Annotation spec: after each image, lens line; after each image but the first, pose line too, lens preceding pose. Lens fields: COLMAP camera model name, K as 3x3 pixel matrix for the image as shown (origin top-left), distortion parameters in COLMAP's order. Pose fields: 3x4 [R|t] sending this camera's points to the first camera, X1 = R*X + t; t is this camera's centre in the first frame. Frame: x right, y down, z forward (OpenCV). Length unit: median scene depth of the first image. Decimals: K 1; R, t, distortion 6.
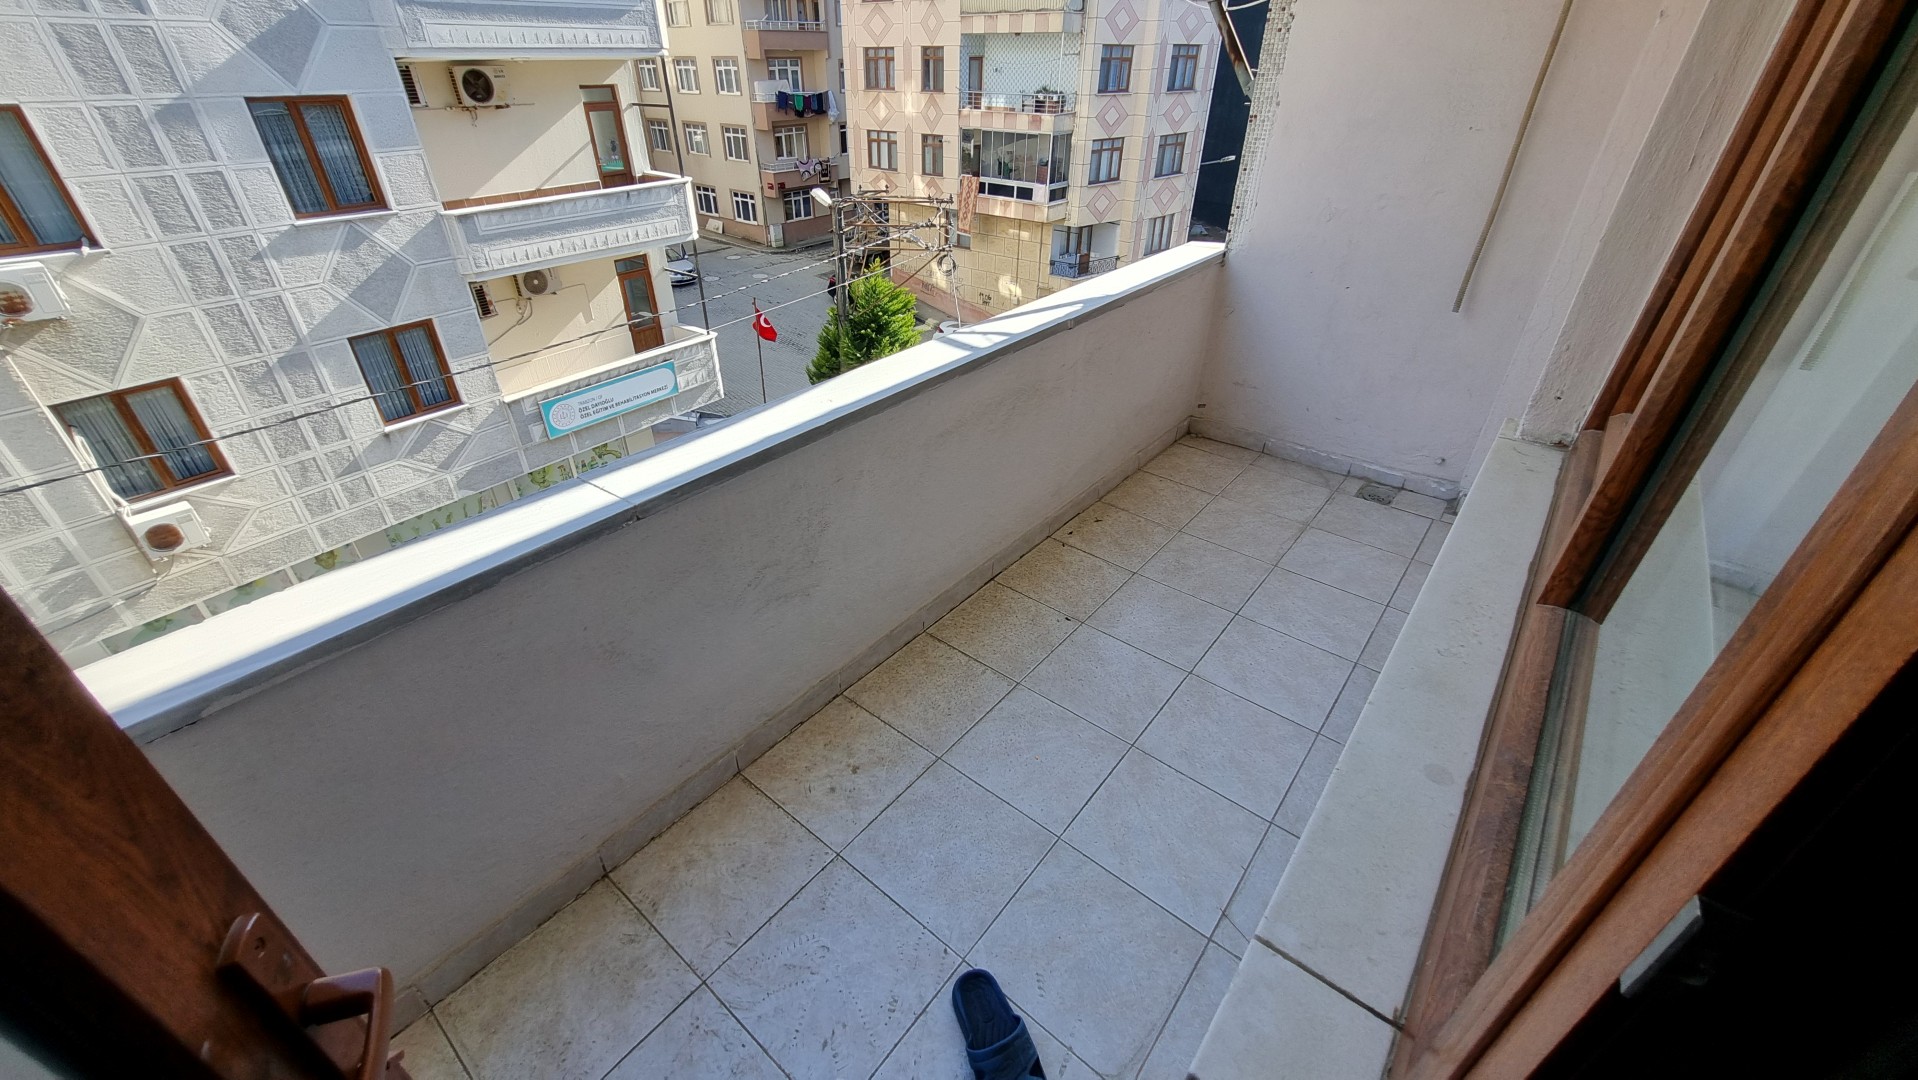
lens RADIAL K [[770.9, 0, 933.2], [0, 770.9, 547.8], [0, 0, 1]] dist [0.007244, 0.000075]
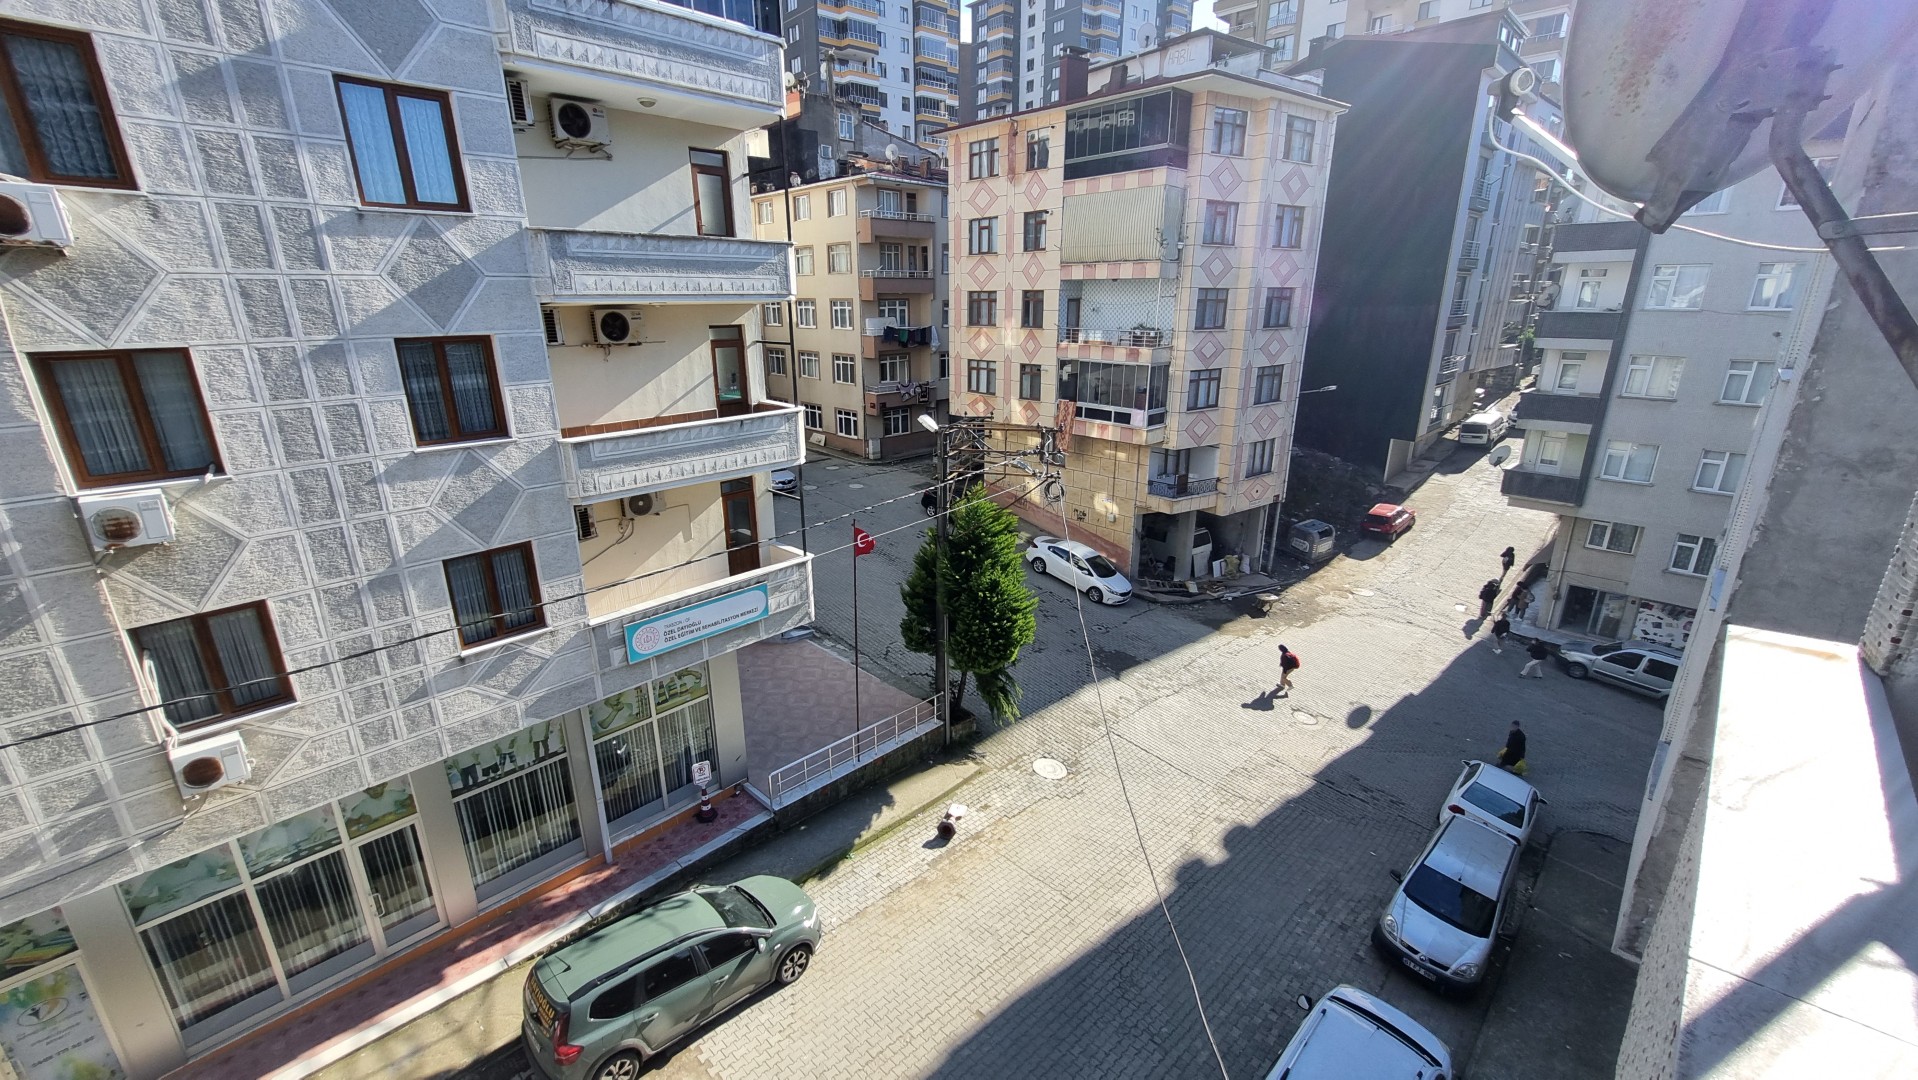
lens RADIAL K [[770.9, 0, 934.0], [0, 770.9, 544.9], [0, 0, 1]] dist [0.007244, 0.000075]
pose [[0.994365, 0.030657, -0.101483, -0.044927], [-0.055307, 0.966694, -0.249886, -0.074803], [0.090442, 0.254091, 0.962942, 0.110469]]
